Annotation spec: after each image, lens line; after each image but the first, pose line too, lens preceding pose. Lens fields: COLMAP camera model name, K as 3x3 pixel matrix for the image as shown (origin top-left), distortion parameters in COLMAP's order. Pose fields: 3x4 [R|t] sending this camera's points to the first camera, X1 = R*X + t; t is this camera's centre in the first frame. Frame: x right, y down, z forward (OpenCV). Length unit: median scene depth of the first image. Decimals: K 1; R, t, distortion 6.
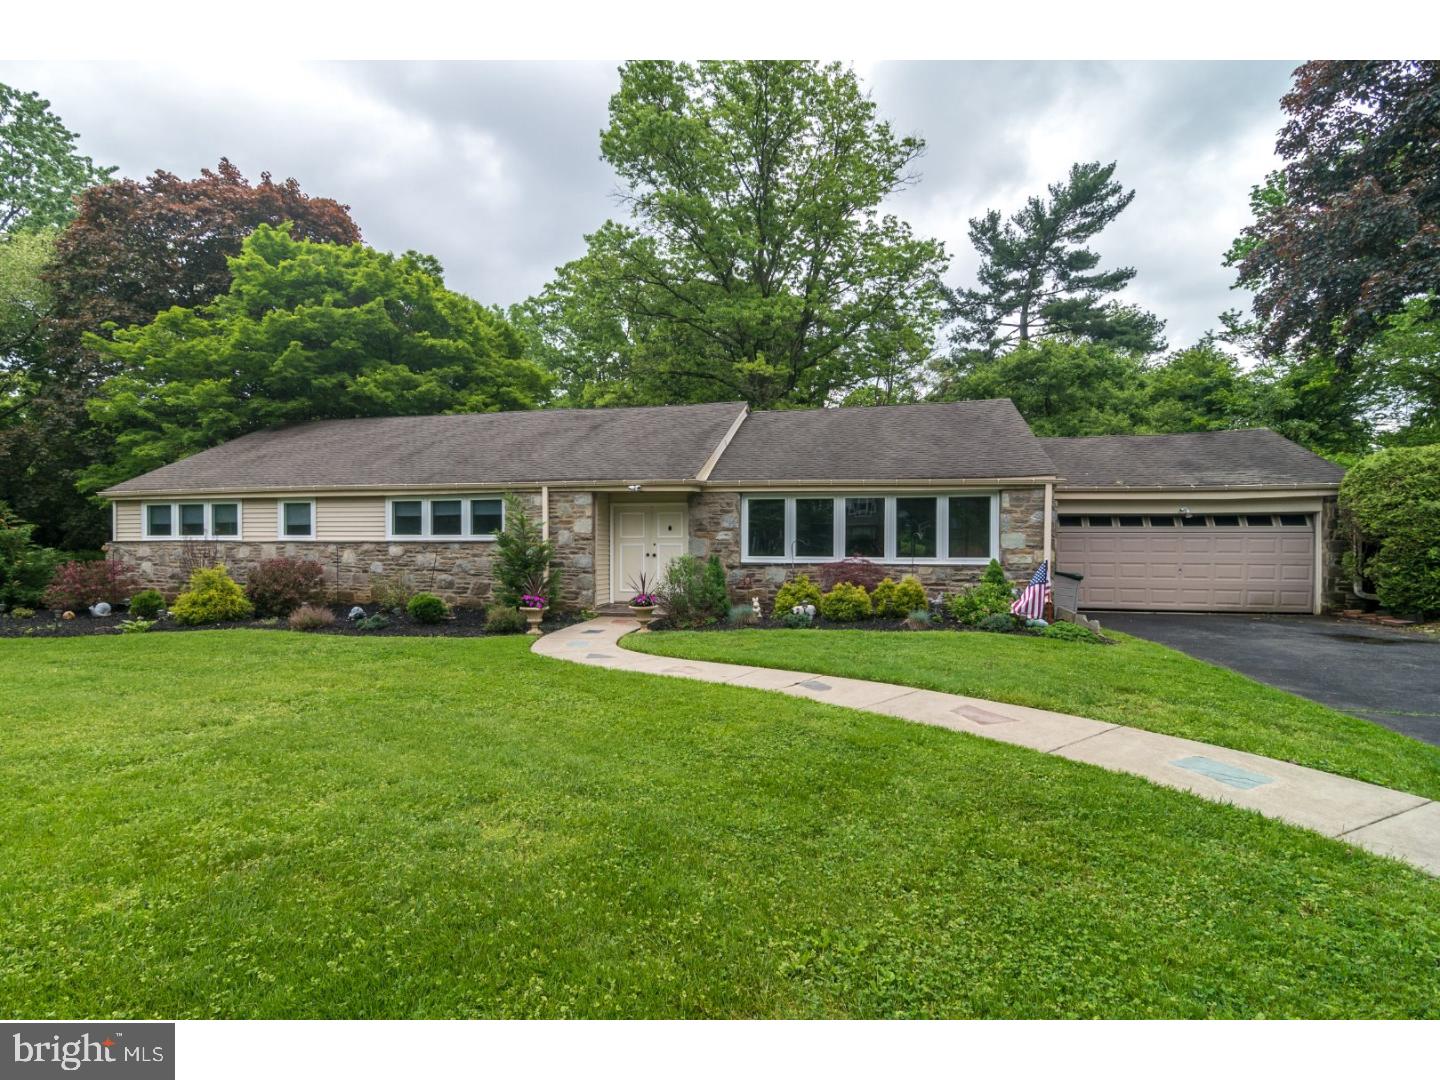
lens RADIAL K [[732.0, 0, 721.1], [0, 732.0, 541.3], [0, 0, 1]] dist [-0.006131, -0.001421]
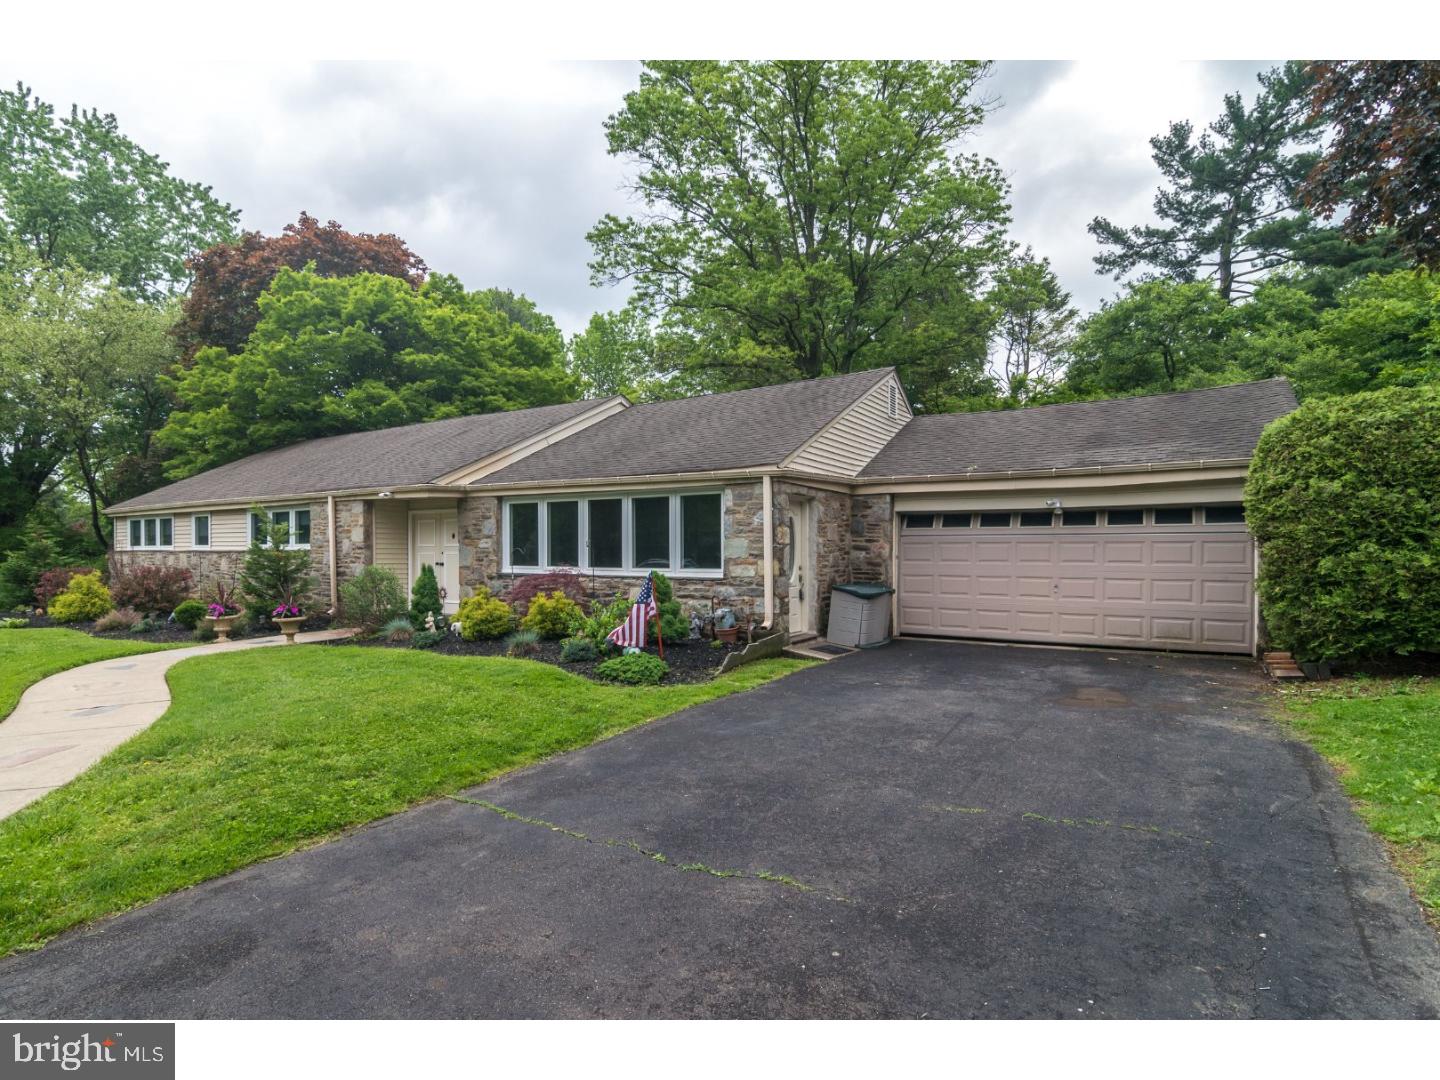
lens RADIAL K [[771.6, 0, 718.9], [0, 771.6, 544.1], [0, 0, 1]] dist [-0.014752, 0.002734]
pose [[0.938653, -0.006784, -0.344797, 0.512306], [0.006794, 0.999976, -0.001181, -0.003333], [0.344796, -0.001234, 0.938677, 0.153905]]
